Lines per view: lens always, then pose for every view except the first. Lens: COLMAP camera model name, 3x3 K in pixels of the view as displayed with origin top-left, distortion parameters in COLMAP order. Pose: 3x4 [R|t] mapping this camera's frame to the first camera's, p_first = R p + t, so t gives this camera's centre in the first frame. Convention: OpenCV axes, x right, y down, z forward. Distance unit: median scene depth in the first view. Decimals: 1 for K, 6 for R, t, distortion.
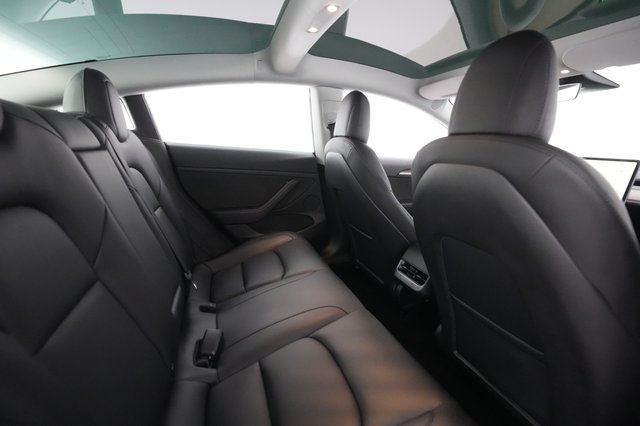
lens RADIAL K [[308.5, 0, 320.0], [0, 308.5, 213.0], [0, 0, 1]] dist [0.000653, 0.000032]
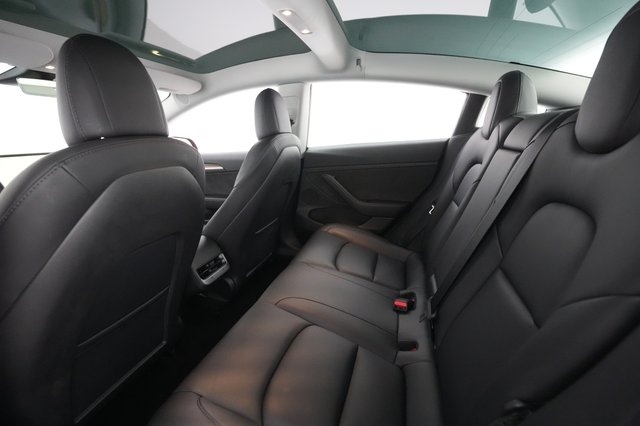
lens RADIAL K [[308.5, 0, 320.0], [0, 308.5, 213.0], [0, 0, 1]] dist [0.000653, 0.000032]
pose [[-0.829377, -0.148041, 0.538719, -0.594063], [0.133100, 0.884134, 0.447874, -0.425643], [-0.542604, 0.443160, -0.713576, 1.646224]]
